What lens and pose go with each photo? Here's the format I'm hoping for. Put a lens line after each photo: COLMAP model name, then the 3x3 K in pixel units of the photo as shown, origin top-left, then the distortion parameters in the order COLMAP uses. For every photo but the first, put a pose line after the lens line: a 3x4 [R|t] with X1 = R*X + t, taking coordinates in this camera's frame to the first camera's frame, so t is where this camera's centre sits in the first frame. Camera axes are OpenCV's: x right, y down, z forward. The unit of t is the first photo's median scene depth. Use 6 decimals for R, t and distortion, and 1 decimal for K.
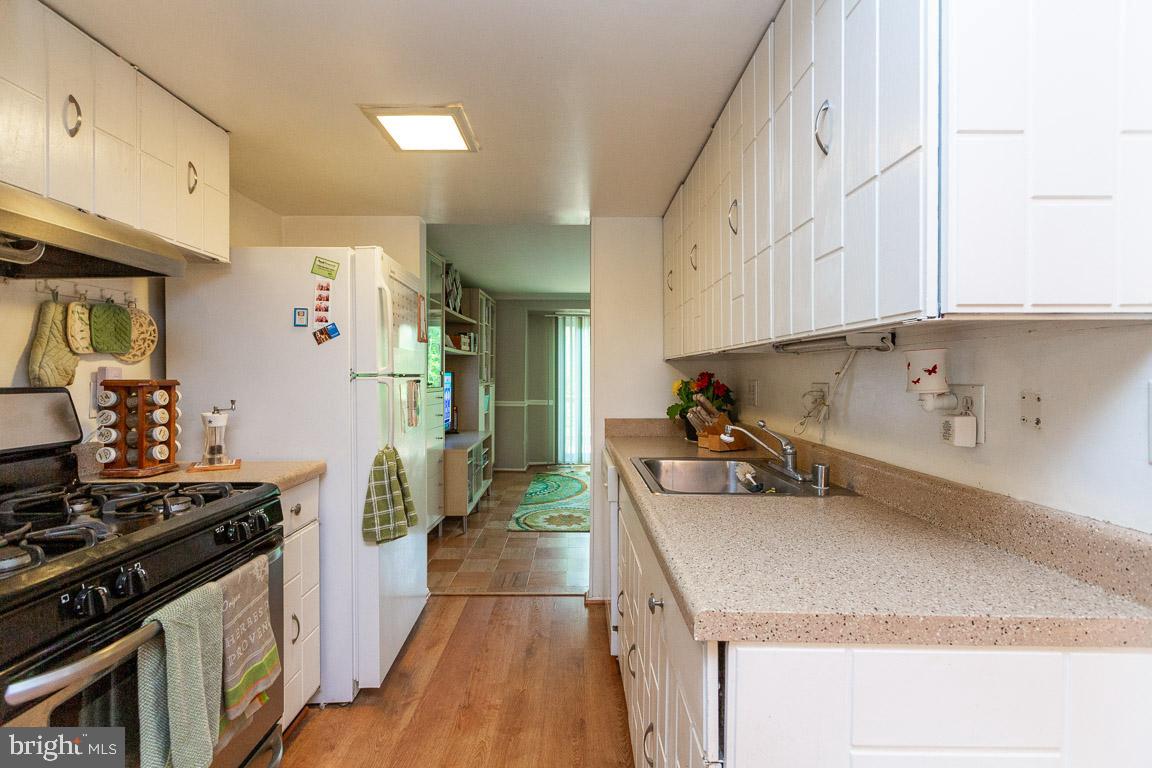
lens RADIAL K [[527.1, 0, 551.3], [0, 527.1, 380.7], [0, 0, 1]] dist [0.002155, -0.000023]
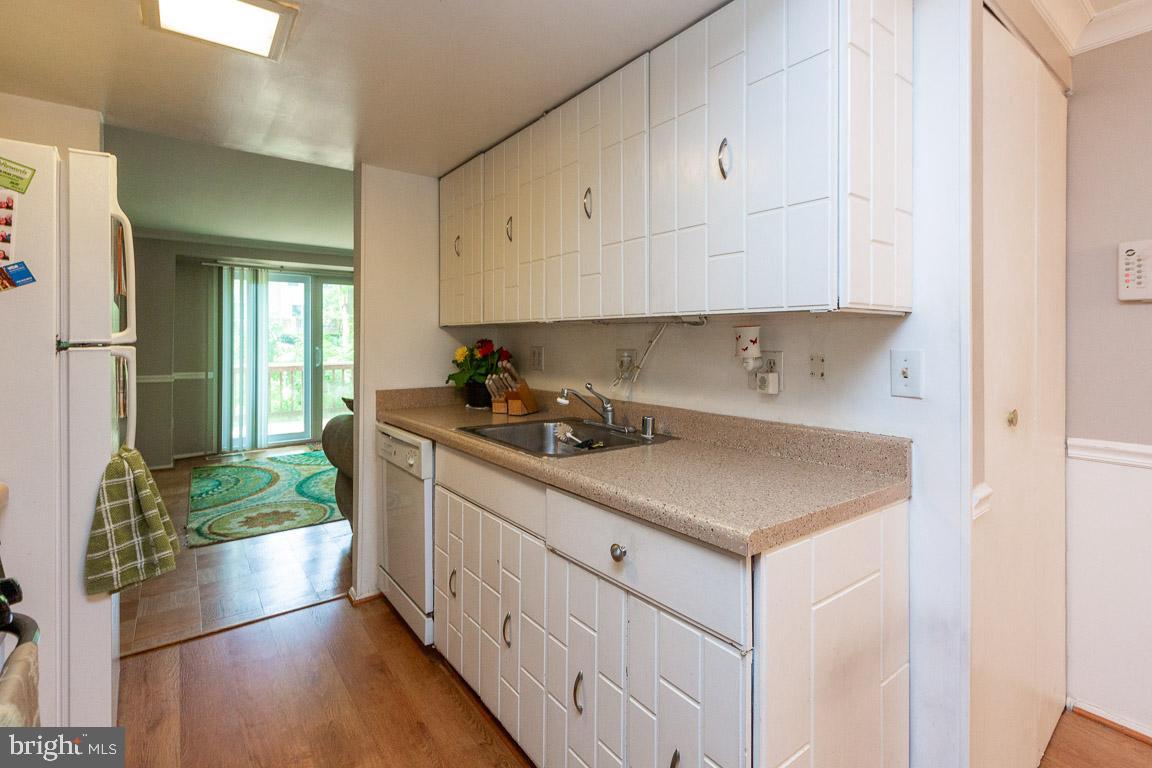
lens RADIAL K [[552.2, 0, 577.6], [0, 552.2, 338.1], [0, 0, 1]] dist [0.001071, 0.000084]
pose [[0.785774, 0.002607, 0.618509, -0.323197], [0.005115, 0.999930, -0.010712, -0.008224], [-0.618493, 0.011581, 0.785705, 0.076071]]
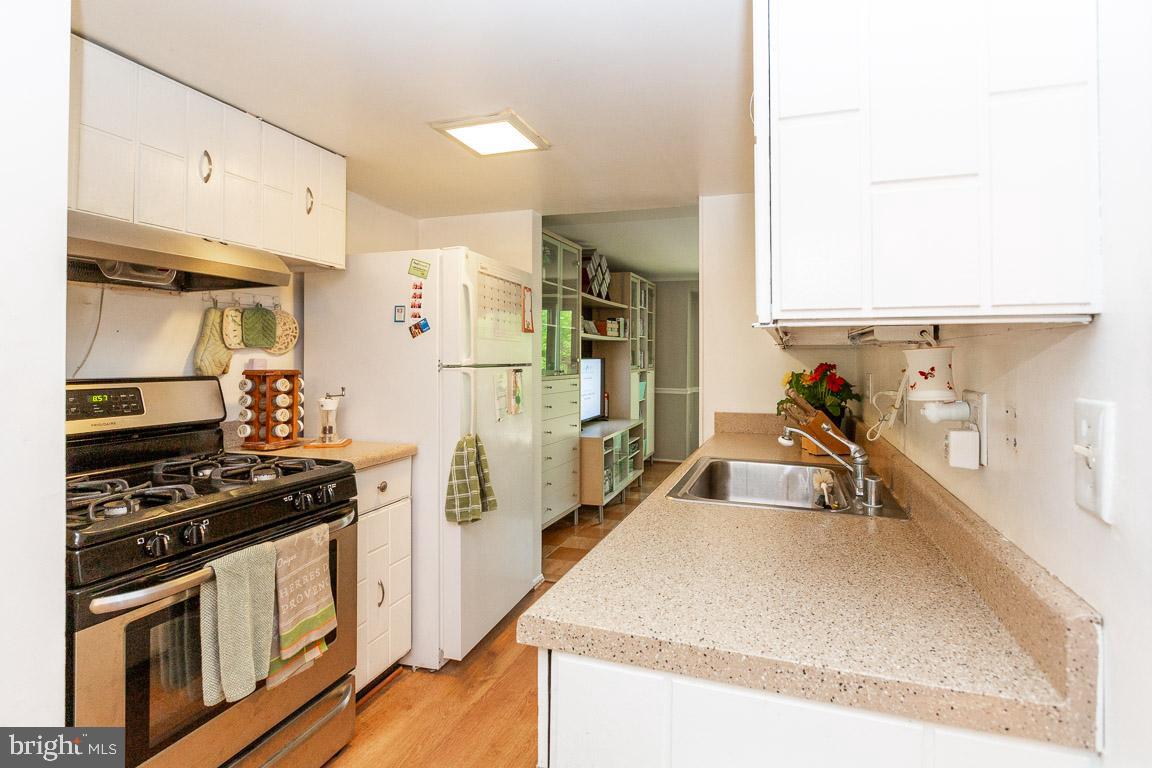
lens RADIAL K [[555.0, 0, 580.6], [0, 555.0, 353.6], [0, 0, 1]] dist [-0.001442, 0.000178]
pose [[0.952564, -0.000500, -0.304339, 0.266660], [-0.005103, 0.999832, -0.017615, -0.018904], [0.304296, 0.018332, 0.952401, 0.000183]]
